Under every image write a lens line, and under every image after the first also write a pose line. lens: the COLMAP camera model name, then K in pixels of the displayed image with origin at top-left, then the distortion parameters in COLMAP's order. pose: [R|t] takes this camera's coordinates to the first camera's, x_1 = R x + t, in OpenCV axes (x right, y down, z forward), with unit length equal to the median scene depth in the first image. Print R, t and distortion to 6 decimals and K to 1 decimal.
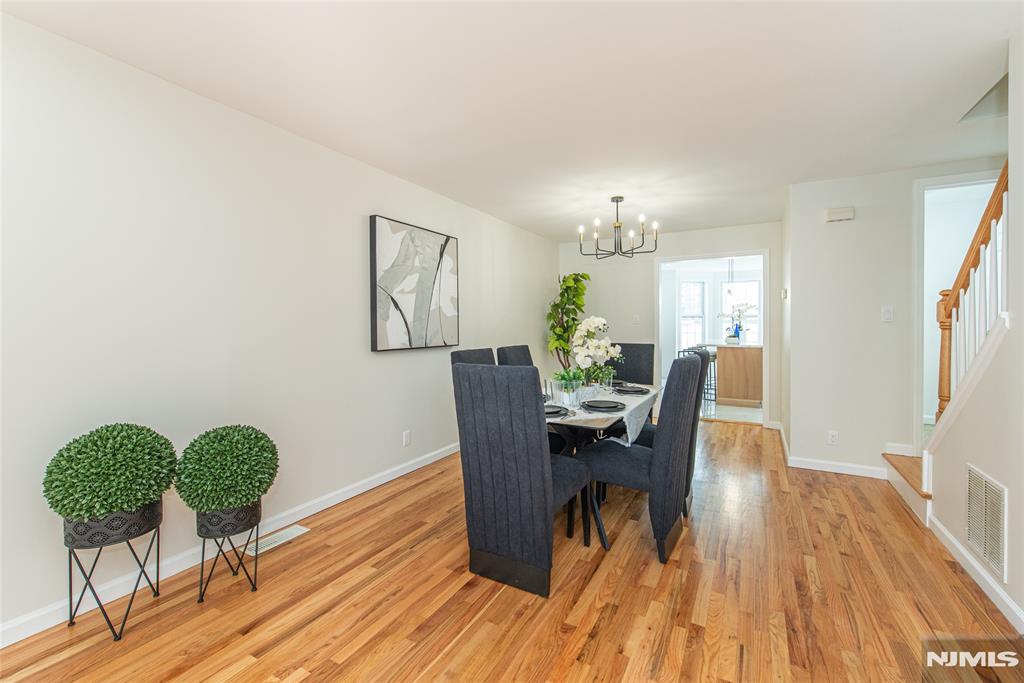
lens RADIAL K [[434.4, 0, 512.8], [0, 434.4, 328.2], [0, 0, 1]] dist [0.000093, 0.000078]
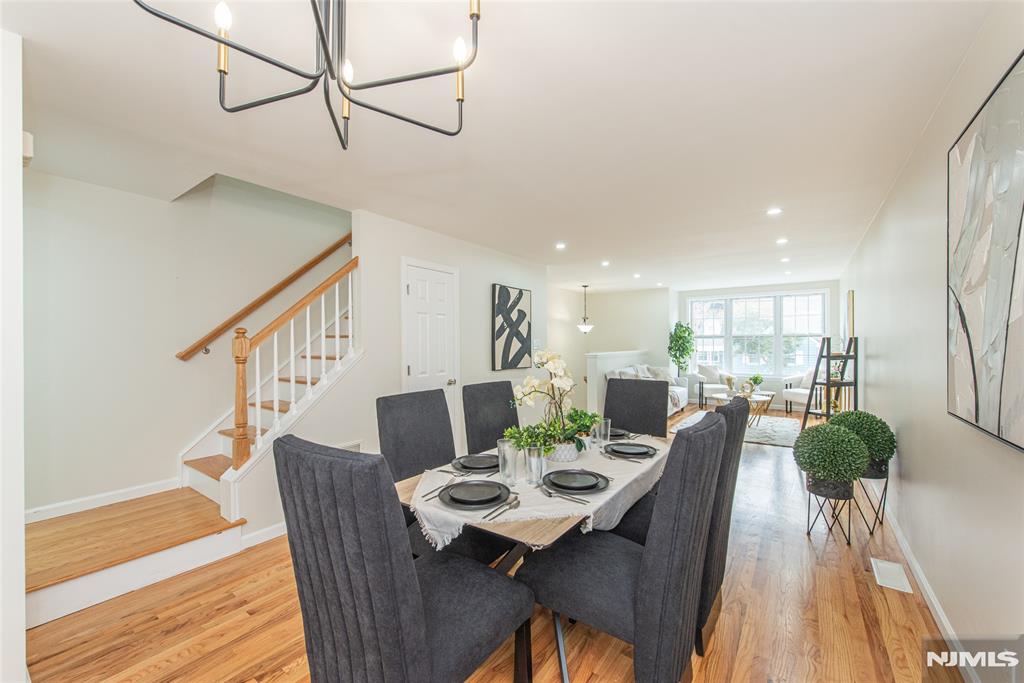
lens RADIAL K [[407.5, 0, 516.9], [0, 407.5, 345.2], [0, 0, 1]] dist [-0.000898, -0.000107]
pose [[-0.994285, 0.008492, 0.106418, 0.139270], [0.009600, 0.999905, 0.009909, -0.035466], [-0.106324, 0.010874, -0.994272, 1.479838]]
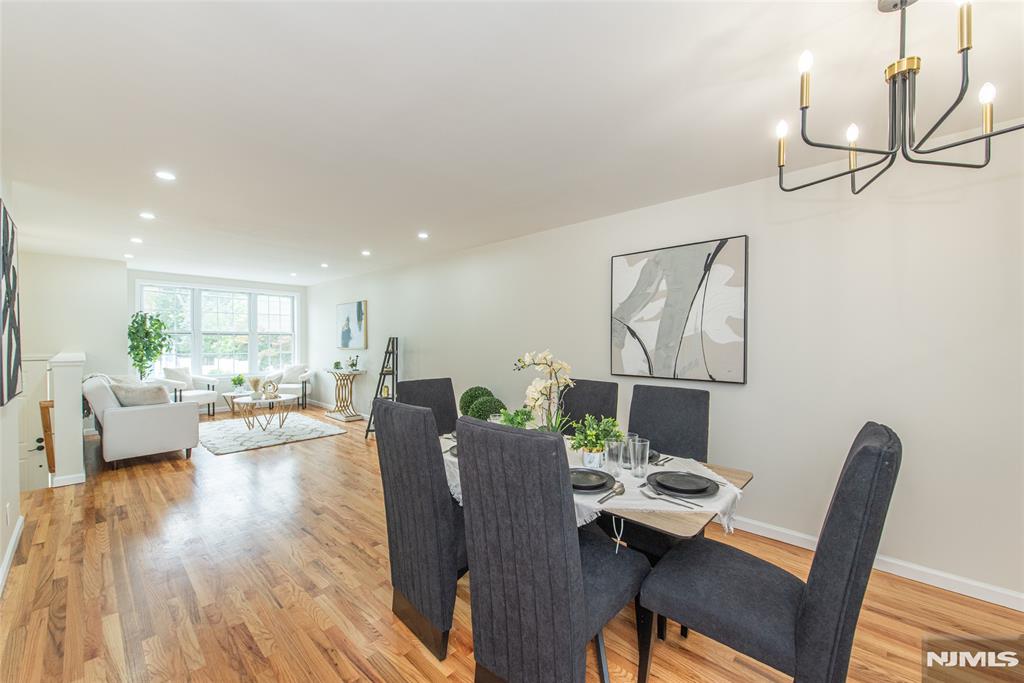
lens RADIAL K [[407.5, 0, 516.9], [0, 407.5, 345.2], [0, 0, 1]] dist [-0.000898, -0.000107]
pose [[-0.244413, 0.009092, -0.969628, 0.759931], [-0.012031, 0.999851, 0.012408, -0.034399], [0.969596, 0.014698, -0.244268, 0.979520]]
